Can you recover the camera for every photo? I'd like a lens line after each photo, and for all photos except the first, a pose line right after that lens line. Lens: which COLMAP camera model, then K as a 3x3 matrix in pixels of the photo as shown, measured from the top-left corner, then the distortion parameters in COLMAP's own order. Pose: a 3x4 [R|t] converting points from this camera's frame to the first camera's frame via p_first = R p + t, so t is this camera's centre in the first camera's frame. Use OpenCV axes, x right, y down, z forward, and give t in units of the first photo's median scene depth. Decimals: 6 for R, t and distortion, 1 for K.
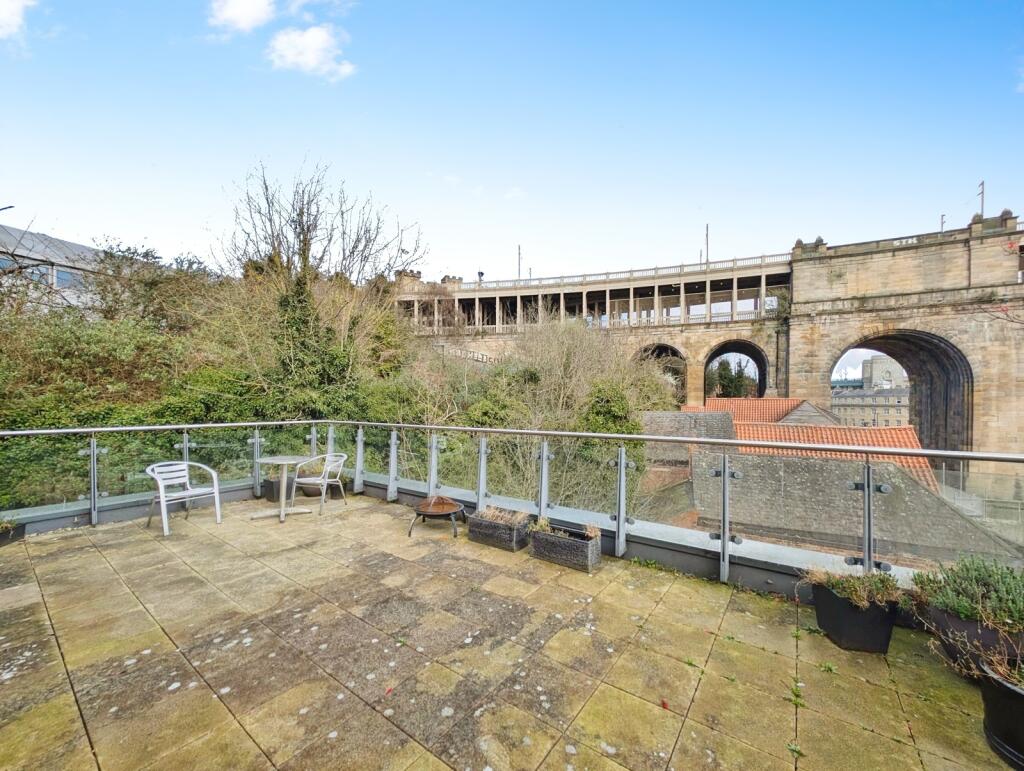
lens RADIAL K [[391.0, 0, 513.1], [0, 391.0, 408.5], [0, 0, 1]] dist [-0.003500, -0.000365]
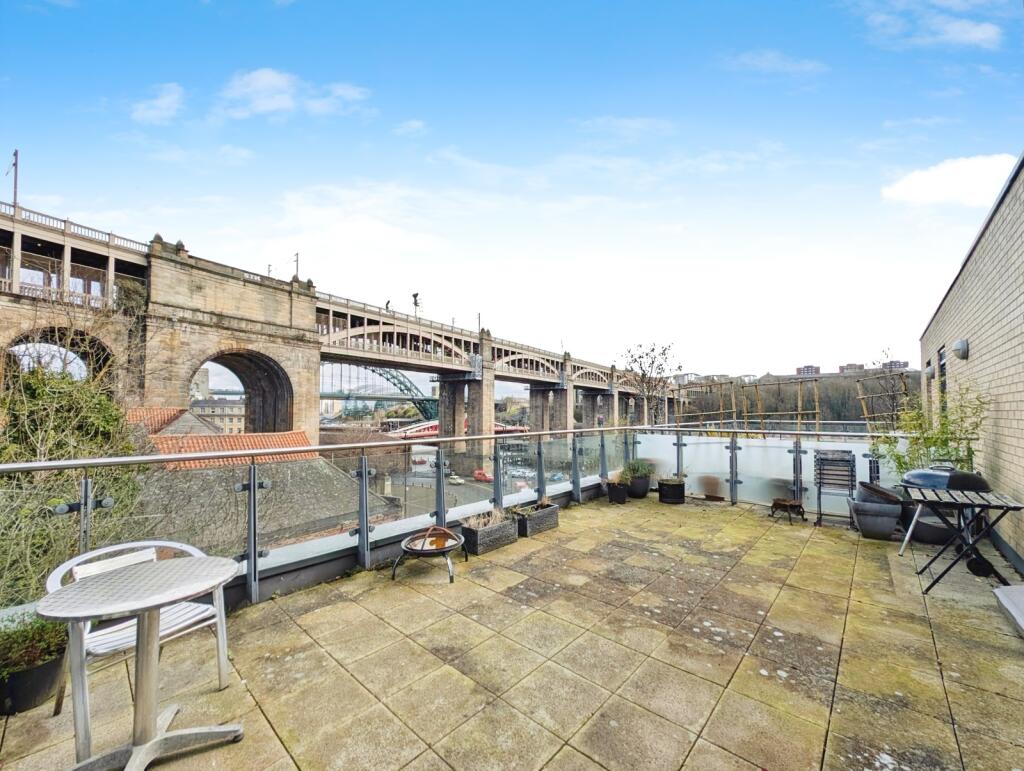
lens RADIAL K [[396.8, 0, 515.0], [0, 396.8, 401.0], [0, 0, 1]] dist [0.014259, -0.008999]
pose [[0.109902, 0.028770, 0.993526, -0.102615], [0.015254, 0.999414, -0.030628, -0.000564], [-0.993825, 0.018521, 0.109398, 0.076567]]
